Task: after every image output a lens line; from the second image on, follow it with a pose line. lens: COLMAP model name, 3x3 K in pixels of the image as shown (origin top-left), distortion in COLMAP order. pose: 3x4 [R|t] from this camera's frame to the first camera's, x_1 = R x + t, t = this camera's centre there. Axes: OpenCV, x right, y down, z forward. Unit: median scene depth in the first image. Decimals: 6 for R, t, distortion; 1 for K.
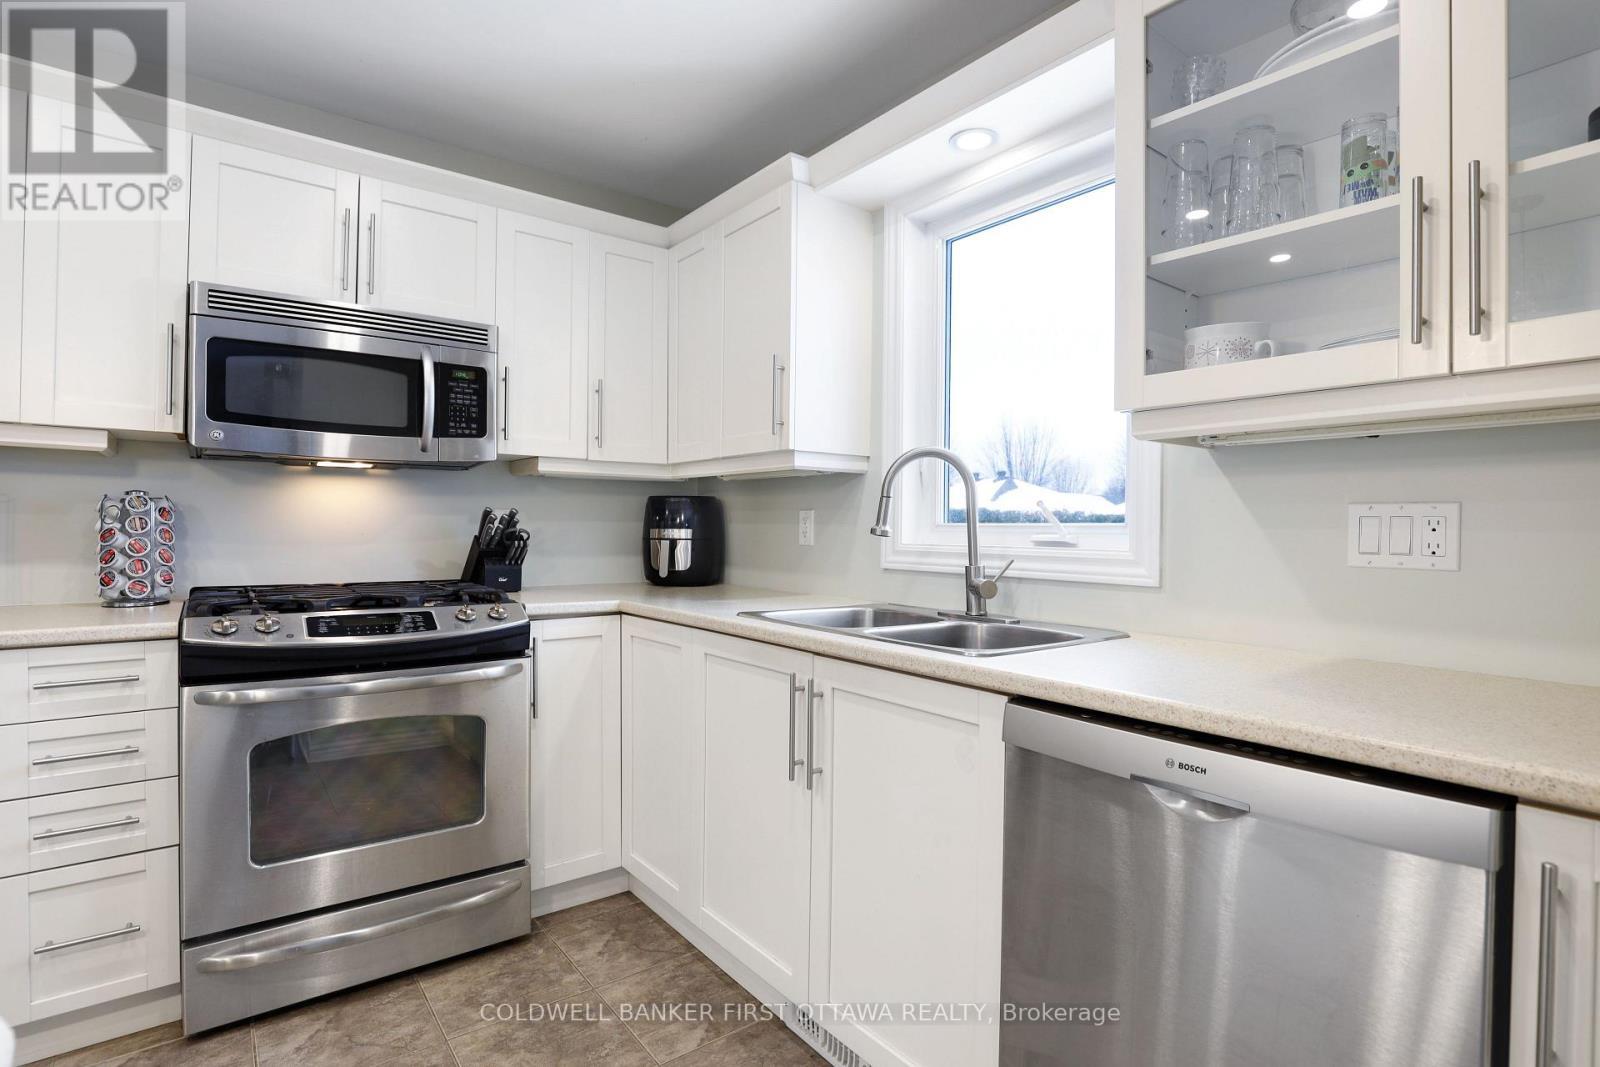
lens RADIAL K [[781.5, 0, 804.4], [0, 781.5, 533.1], [0, 0, 1]] dist [-0.024874, -0.001768]
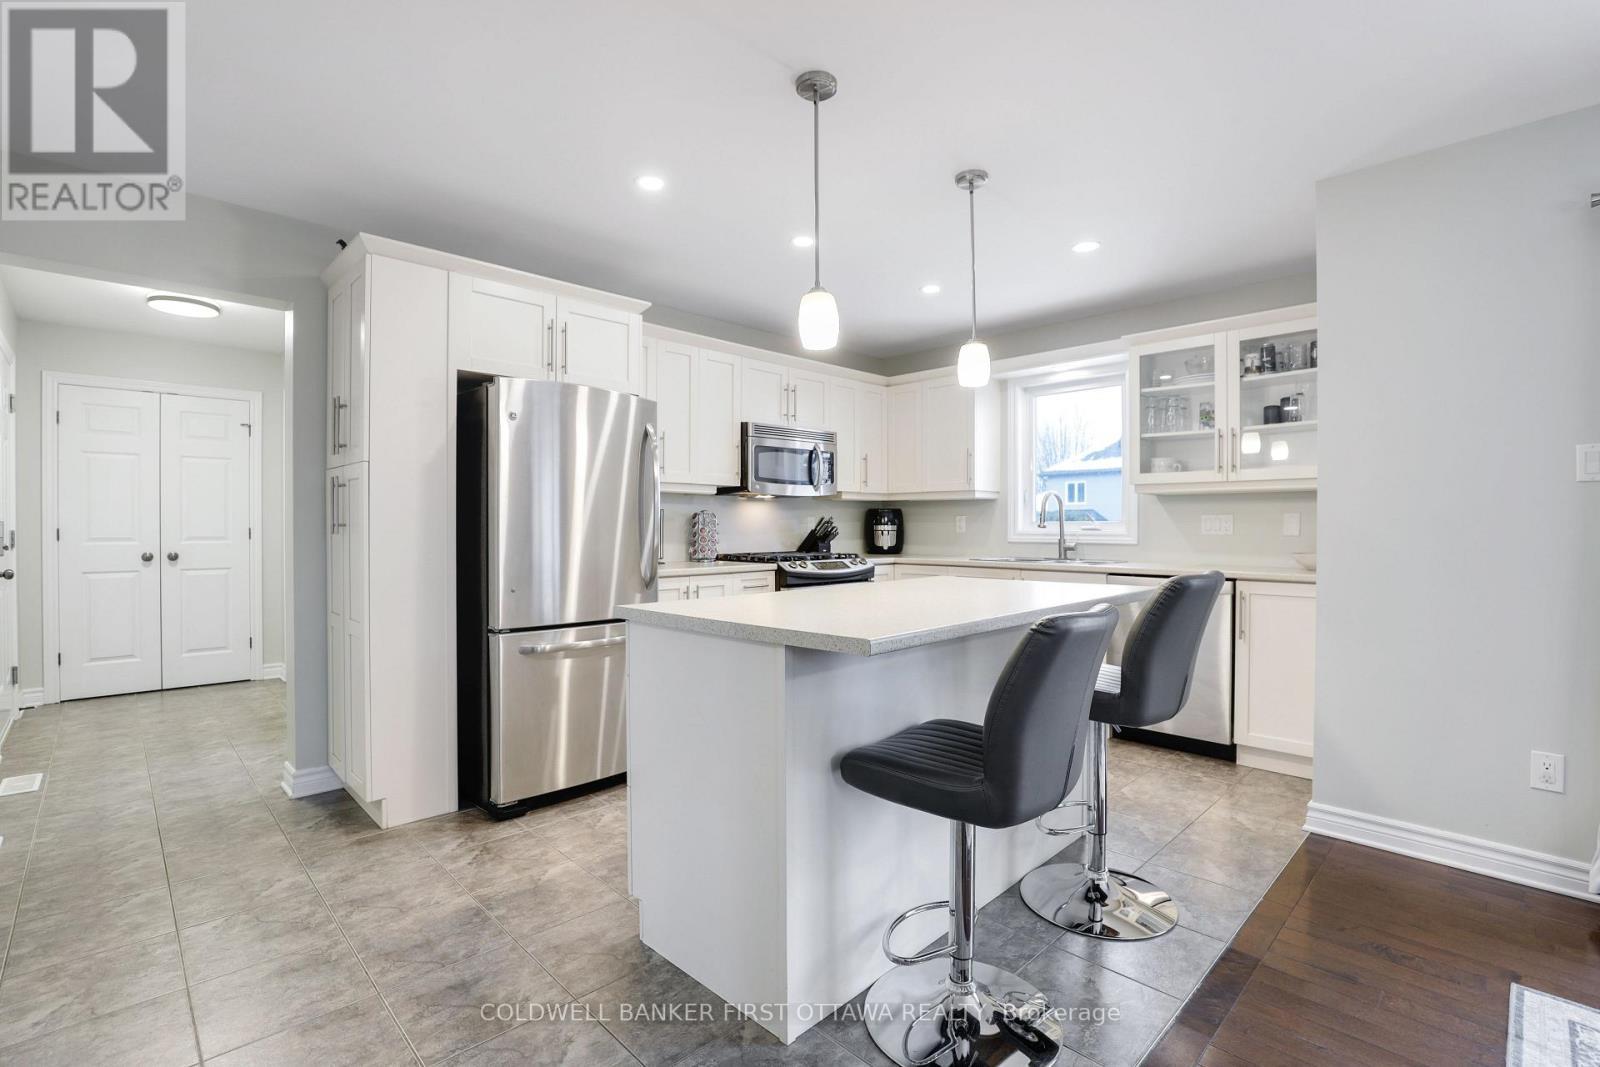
lens RADIAL K [[733.4, 0, 803.6], [0, 733.4, 528.5], [0, 0, 1]] dist [-0.035634, 0.004419]
pose [[0.993467, -0.010947, 0.113598, -0.853472], [0.011031, 0.999939, -0.000112, 0.000382], [-0.113589, 0.001364, 0.993527, -1.204379]]
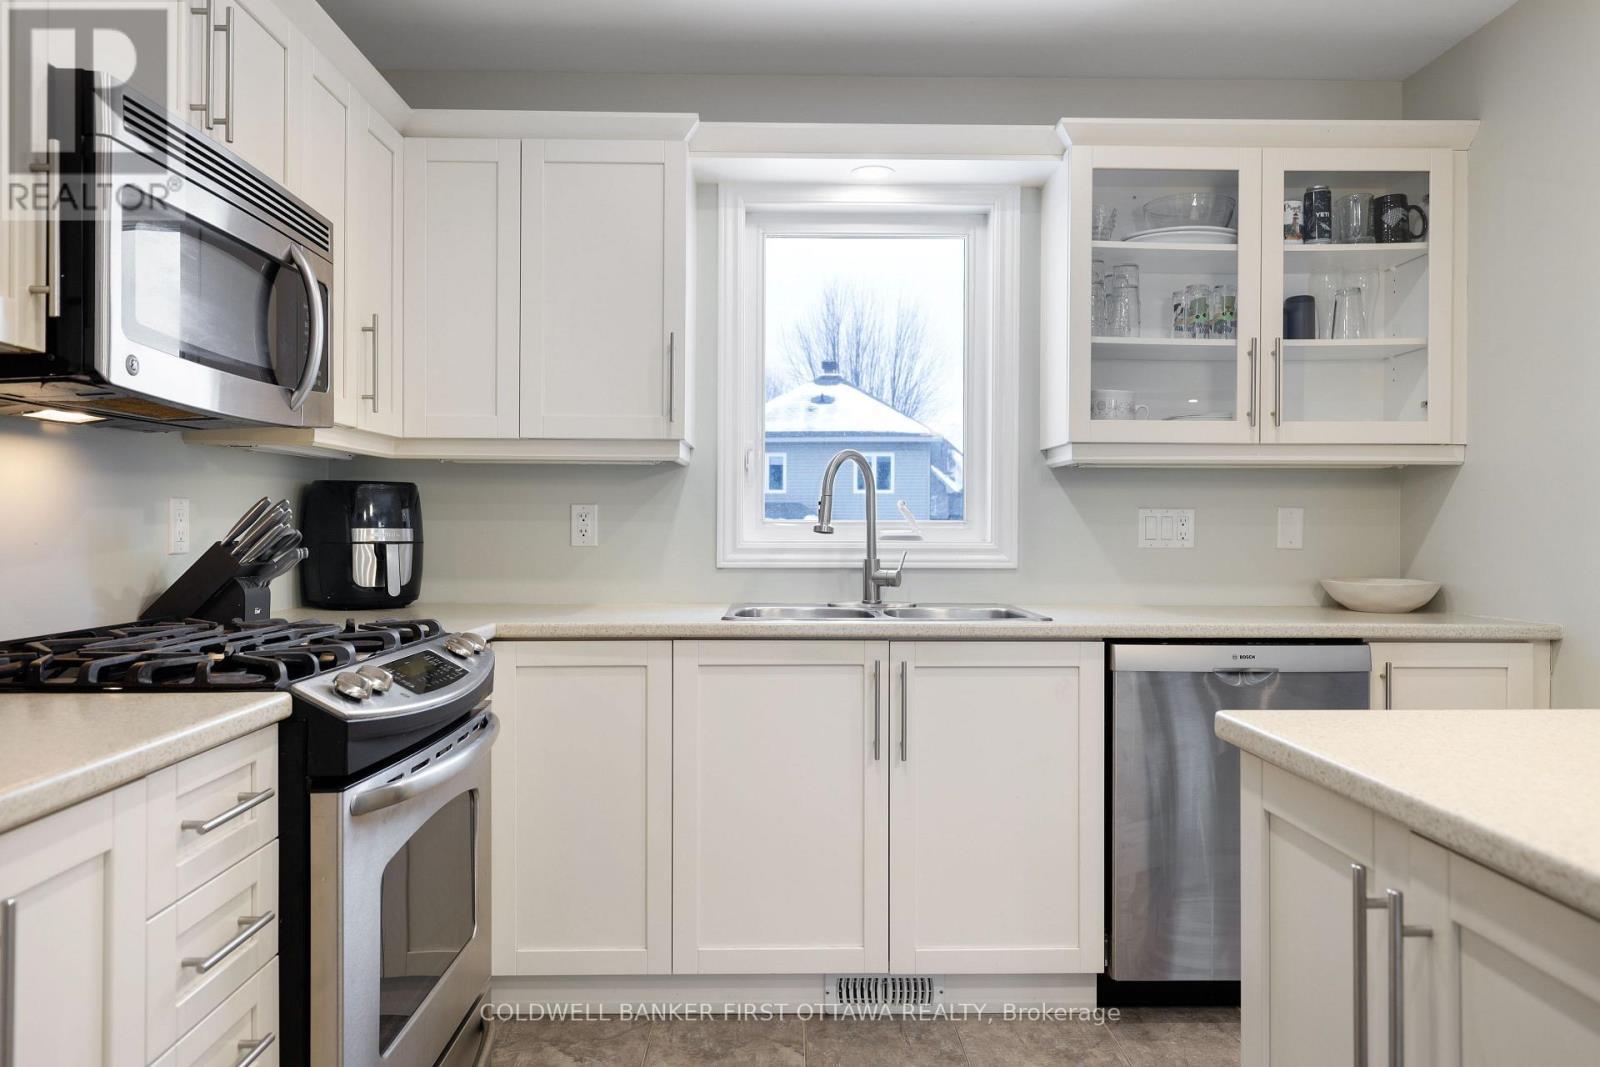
lens RADIAL K [[1109.5, 0, 796.8], [0, 1109.5, 530.6], [0, 0, 1]] dist [-0.001086, 0.003732]
pose [[0.601133, -0.012218, 0.799056, -1.083995], [0.008203, 0.999925, 0.009119, -0.013352], [-0.799107, 0.001073, 0.601188, 0.135716]]
